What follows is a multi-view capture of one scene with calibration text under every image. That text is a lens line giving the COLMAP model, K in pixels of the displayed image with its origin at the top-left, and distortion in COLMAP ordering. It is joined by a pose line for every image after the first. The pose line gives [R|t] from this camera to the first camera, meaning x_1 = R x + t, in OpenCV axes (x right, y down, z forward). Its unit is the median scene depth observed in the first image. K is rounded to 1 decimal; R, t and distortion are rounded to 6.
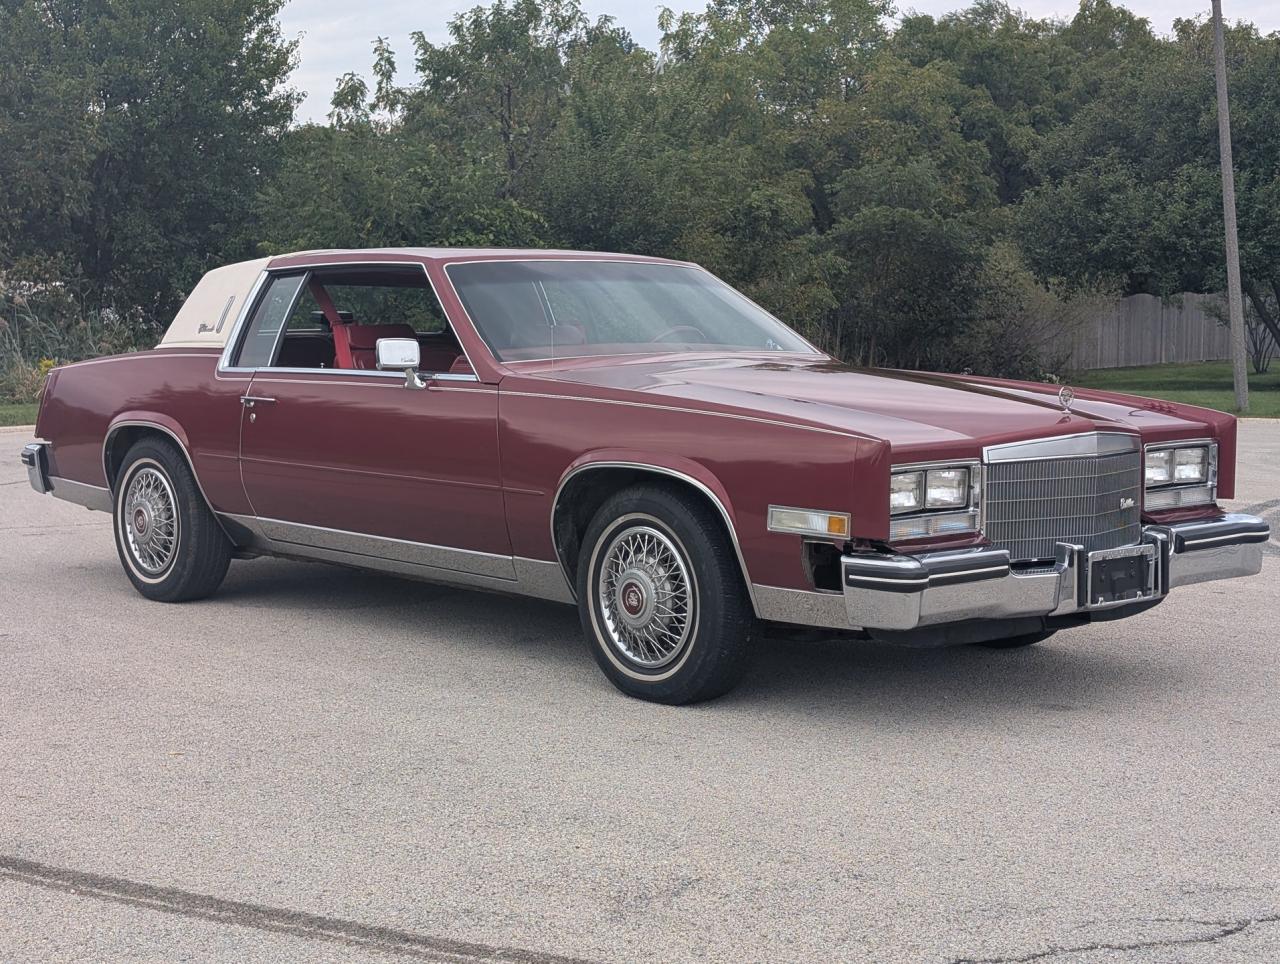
lens RADIAL K [[2054.5, 0, 640.0], [0, 2054.5, 482.0], [0, 0, 1]] dist [0.243538, -1.142266]
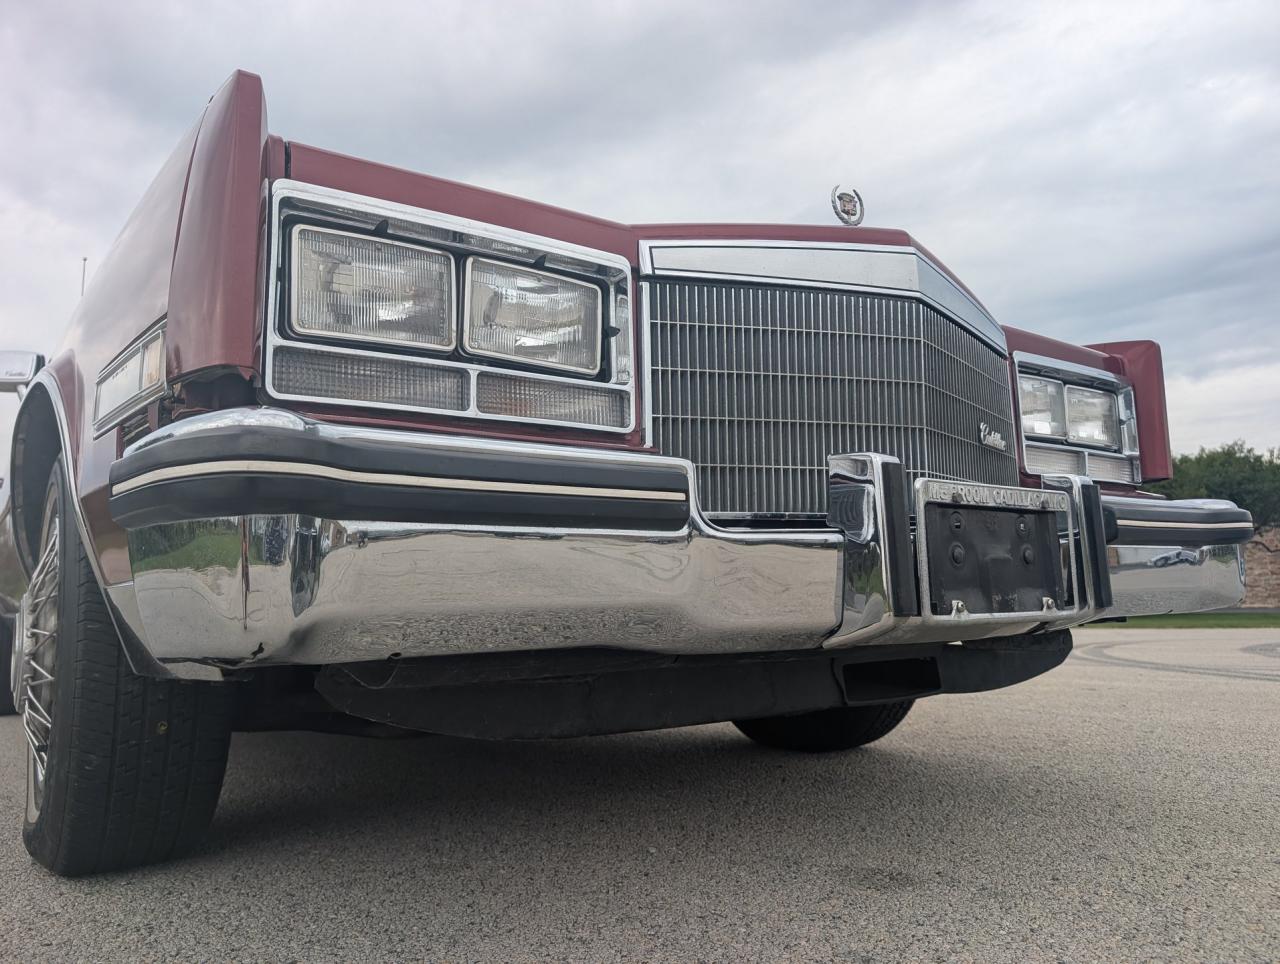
lens RADIAL K [[929.1, 0, 634.2], [0, 929.1, 481.7], [0, 0, 1]] dist [0.014041, 0.001676]
pose [[0.994741, -0.038213, -0.095024, 0.177219], [0.016721, 0.975936, -0.217414, 0.070776], [0.101045, 0.214681, 0.971443, 0.809307]]
